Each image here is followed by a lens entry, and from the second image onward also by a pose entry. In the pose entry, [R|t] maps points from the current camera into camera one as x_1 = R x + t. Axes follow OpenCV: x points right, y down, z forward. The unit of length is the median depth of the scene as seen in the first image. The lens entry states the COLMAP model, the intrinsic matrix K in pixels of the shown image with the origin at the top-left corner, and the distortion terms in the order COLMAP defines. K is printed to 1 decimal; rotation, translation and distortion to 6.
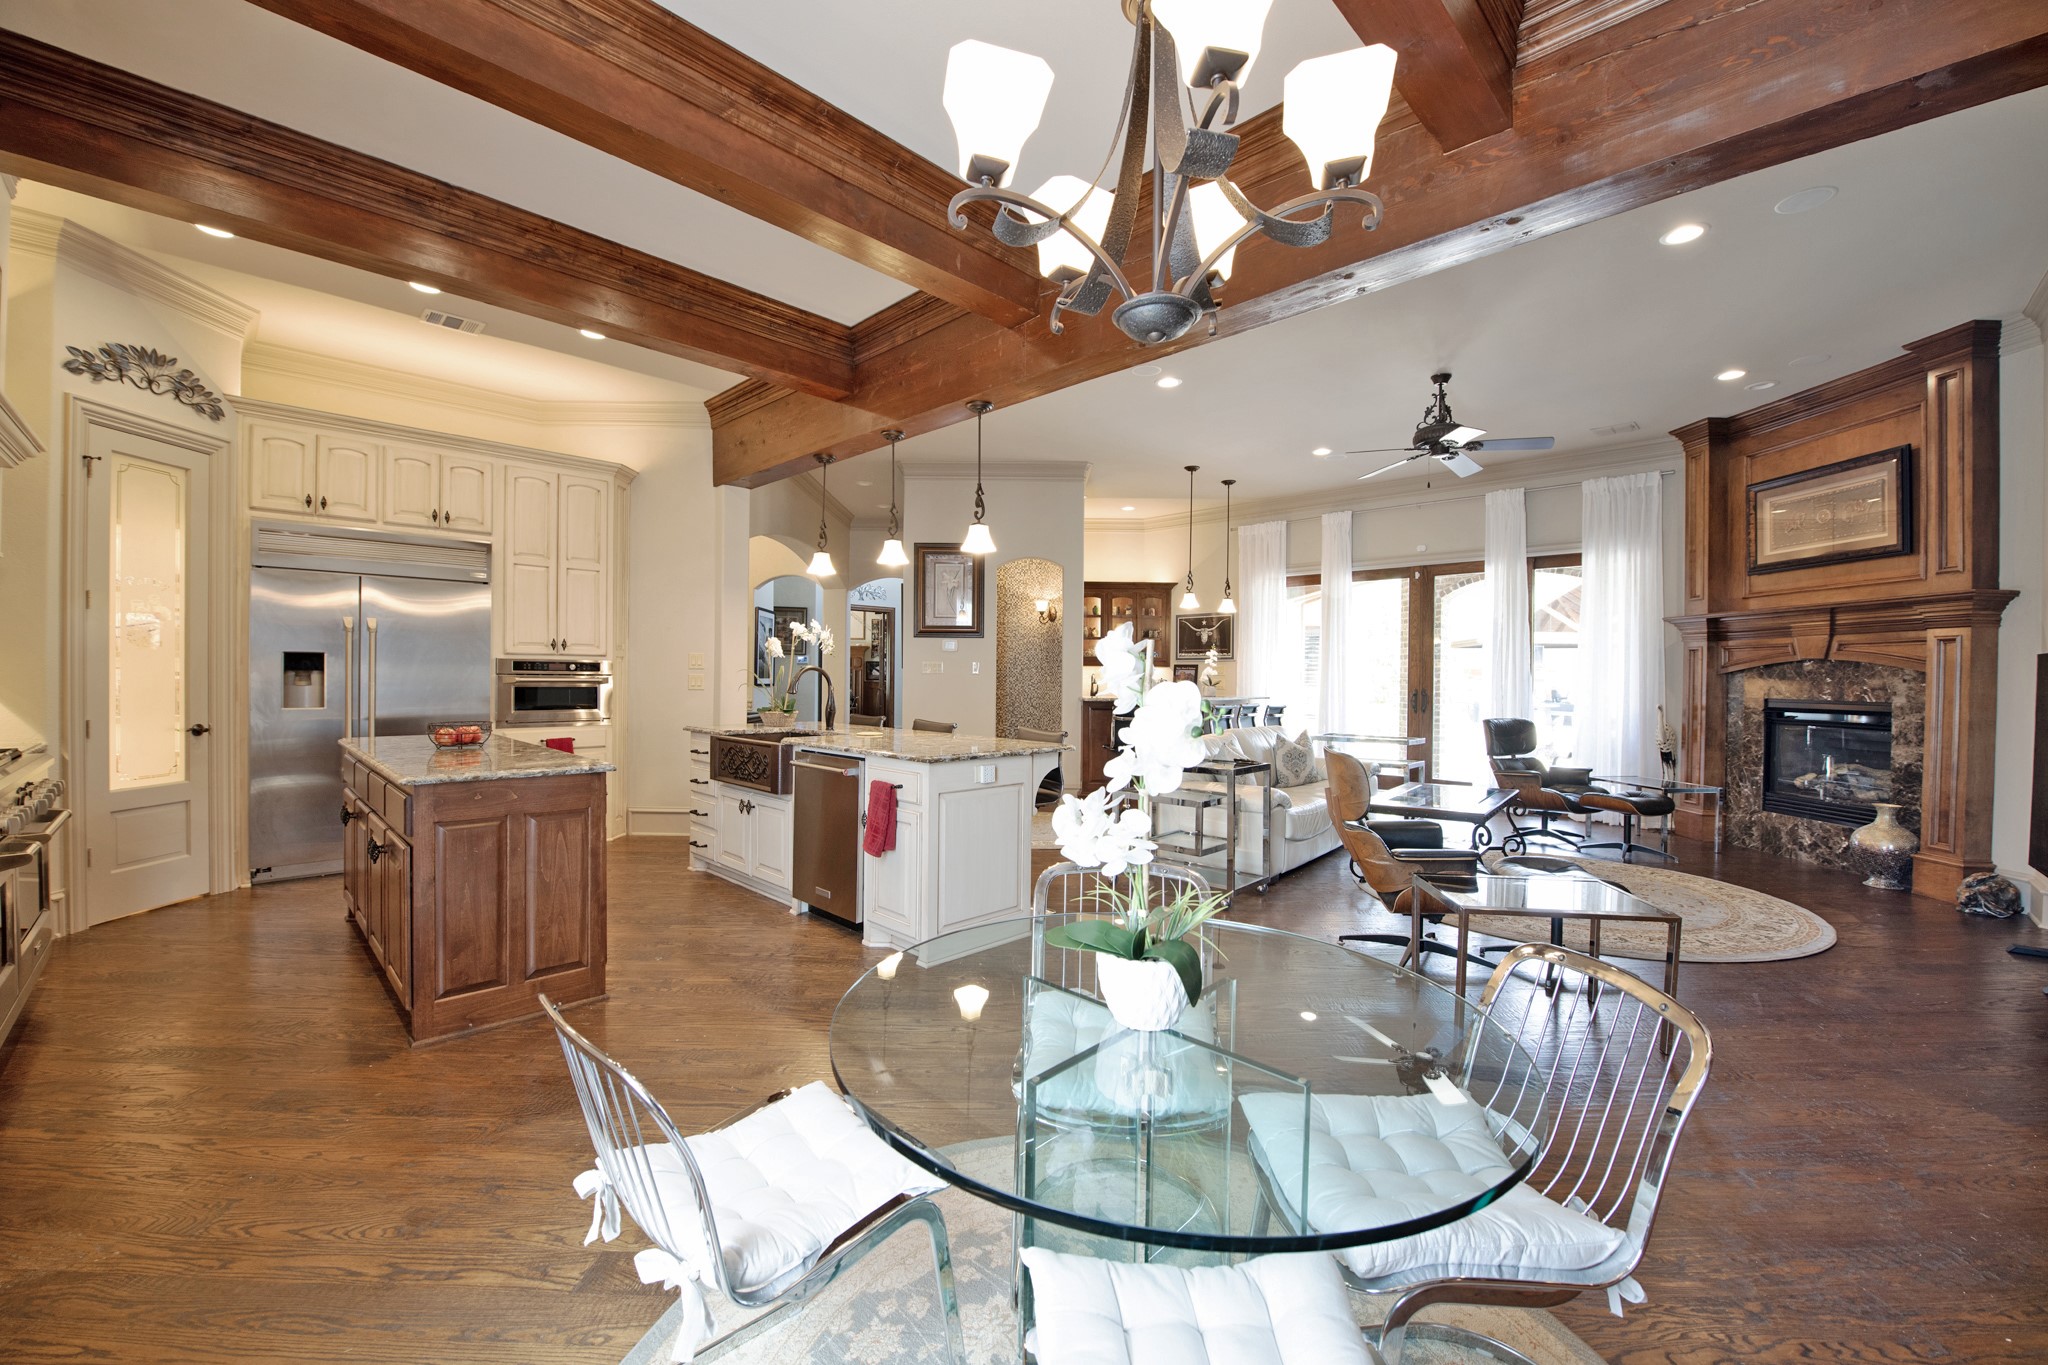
lens RADIAL K [[813.6, 0, 1020.9], [0, 813.6, 680.5], [0, 0, 1]] dist [-0.018677, -0.000984]
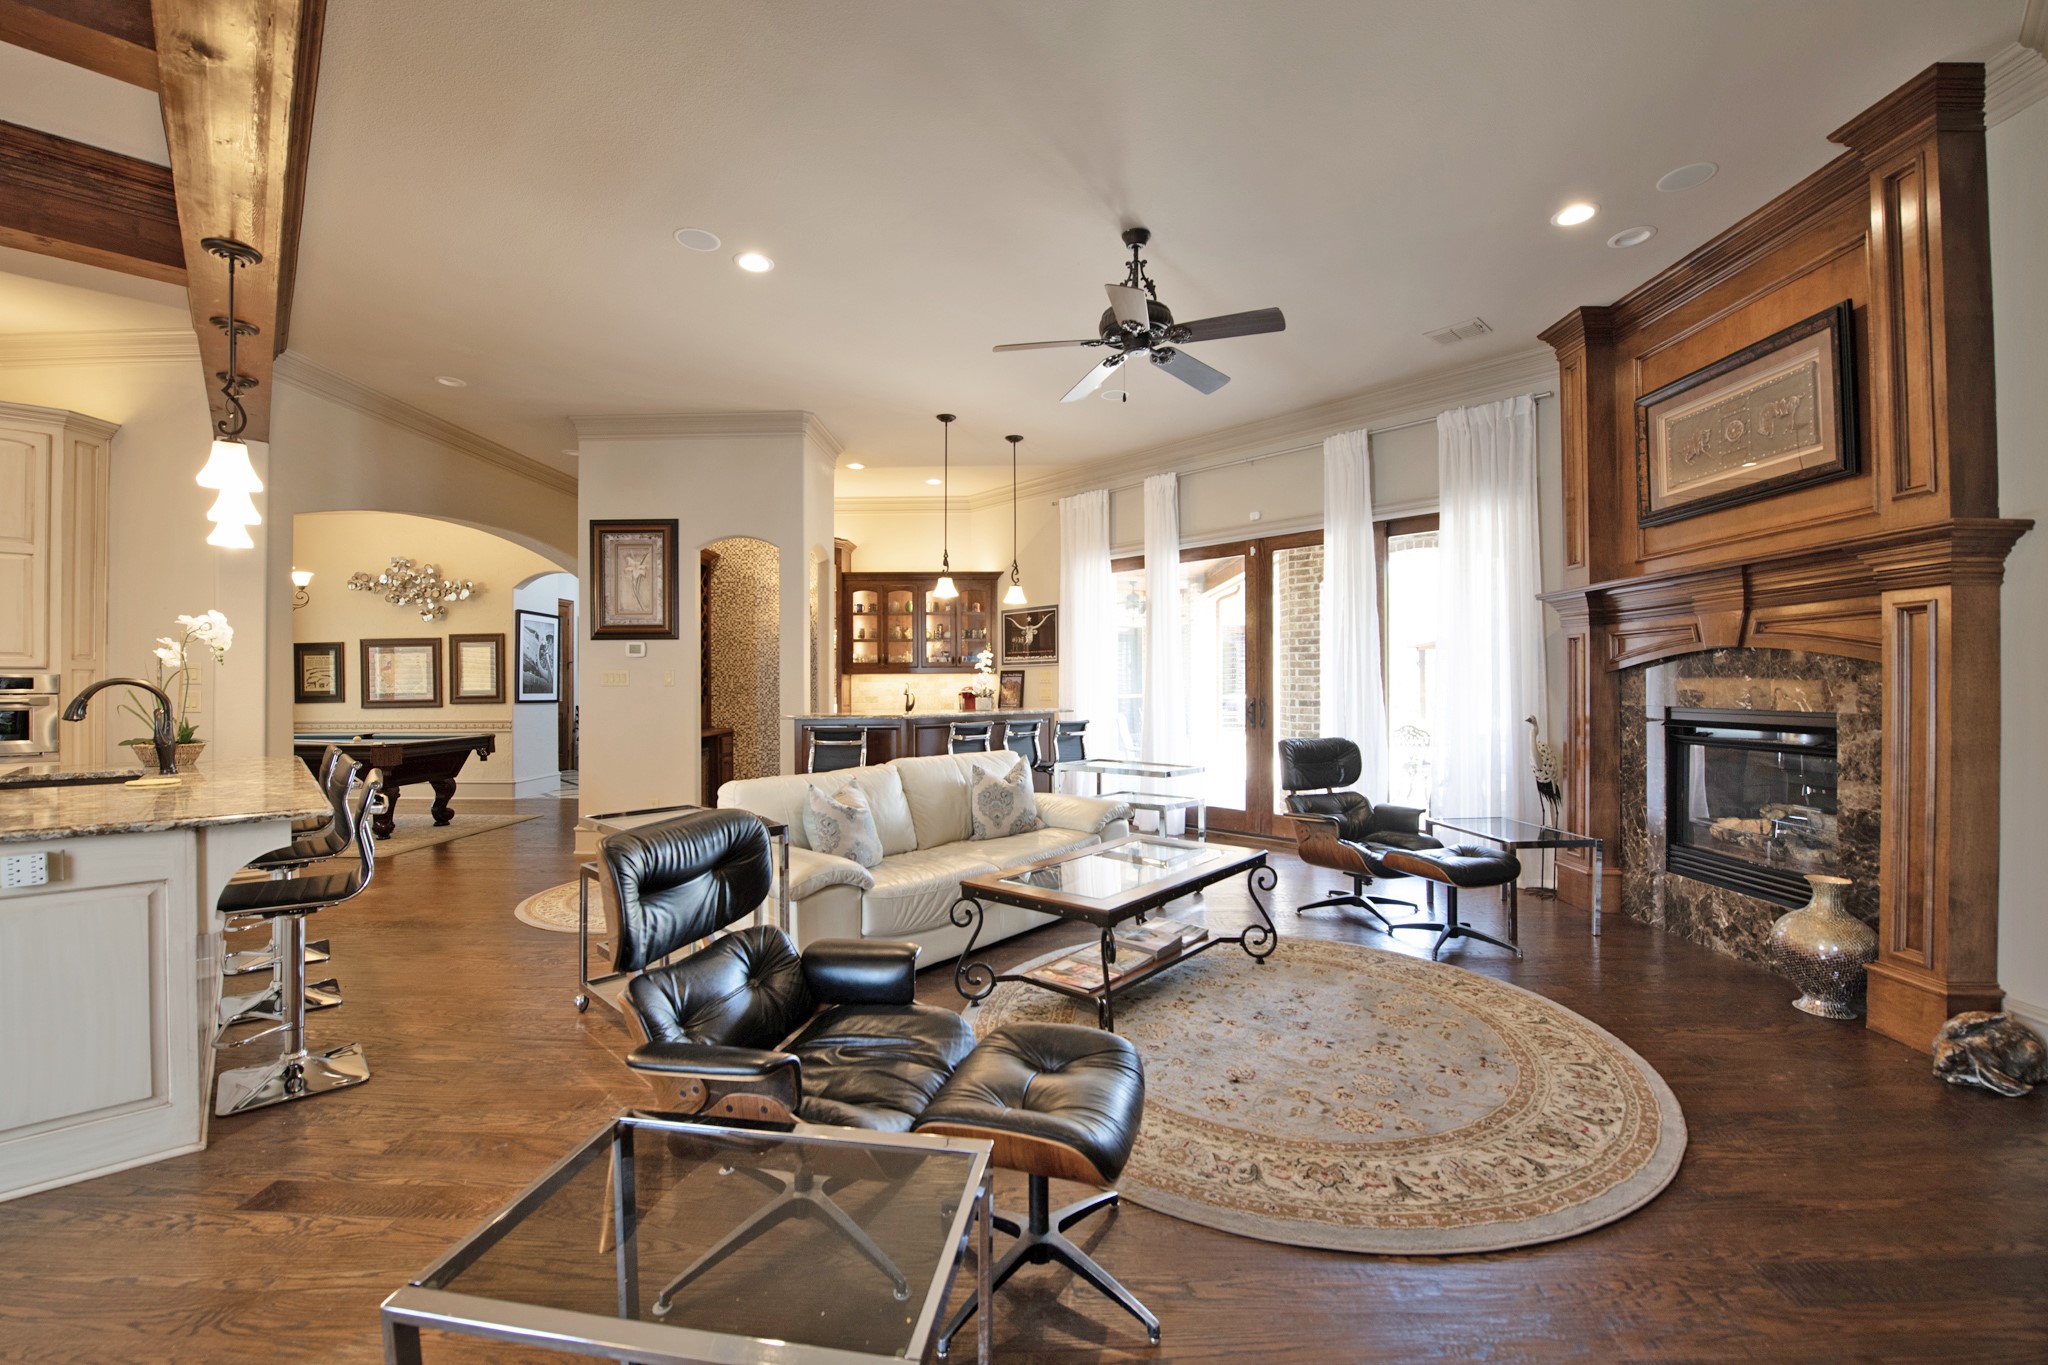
lens RADIAL K [[813.6, 0, 1023.2], [0, 813.6, 680.4], [0, 0, 1]] dist [-0.018677, -0.000984]
pose [[0.999560, -0.013270, -0.026509, 0.434818], [0.012937, 0.999836, -0.012673, 0.001844], [0.026673, 0.012325, 0.999568, 0.325299]]
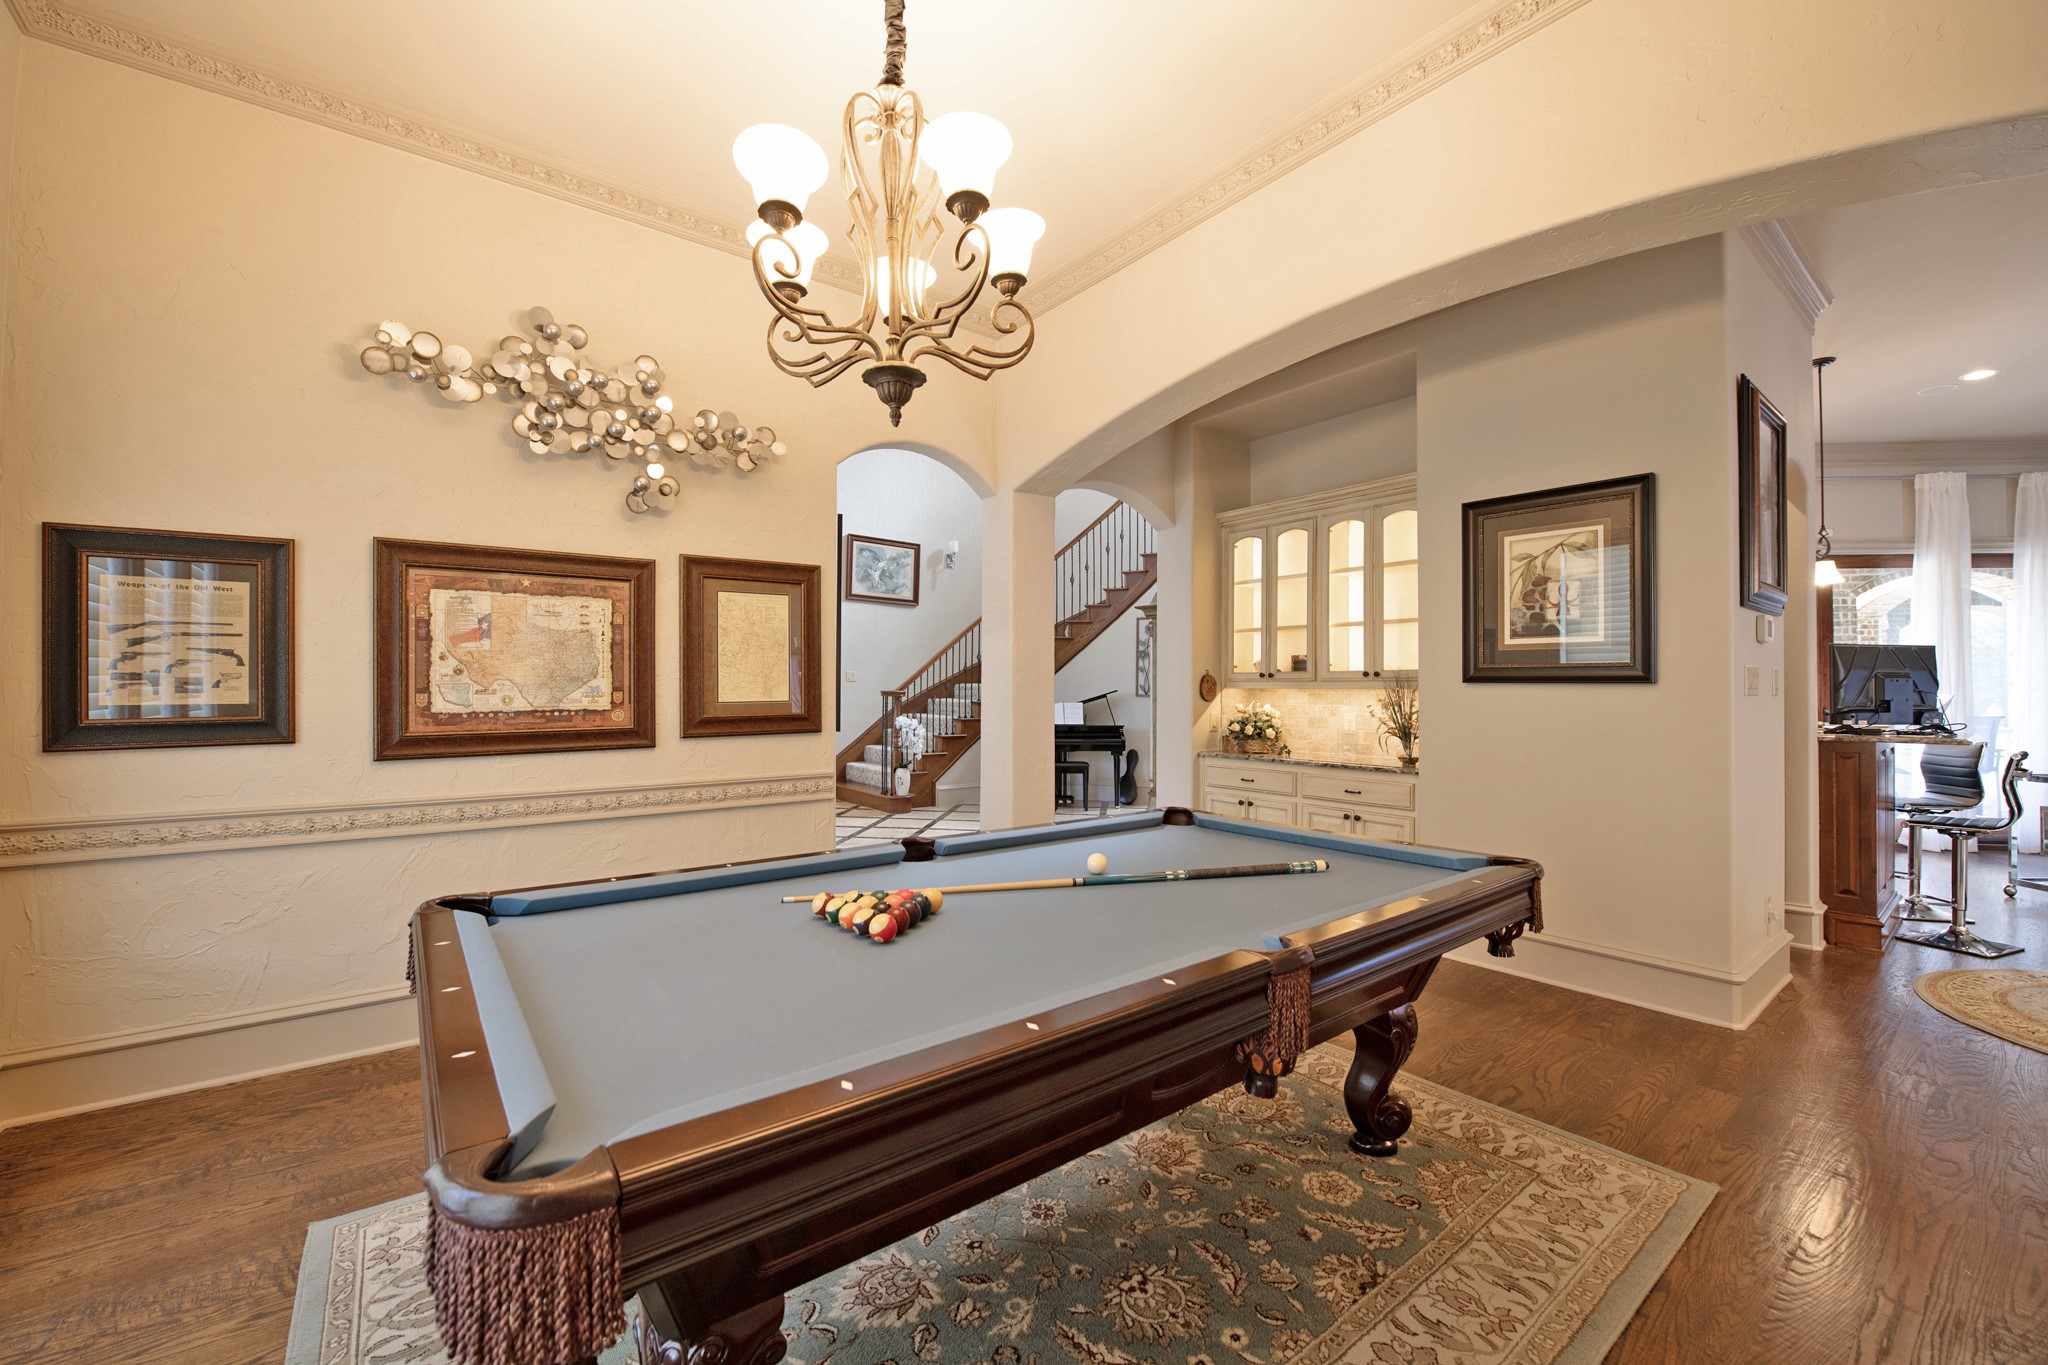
lens RADIAL K [[813.6, 0, 1019.6], [0, 813.6, 695.6], [0, 0, 1]] dist [-0.018677, -0.000984]
pose [[0.792883, -0.007925, 0.609322, -0.973640], [0.015824, 0.999846, -0.007588, -0.009855], [-0.609168, 0.015658, 0.792886, 1.288330]]
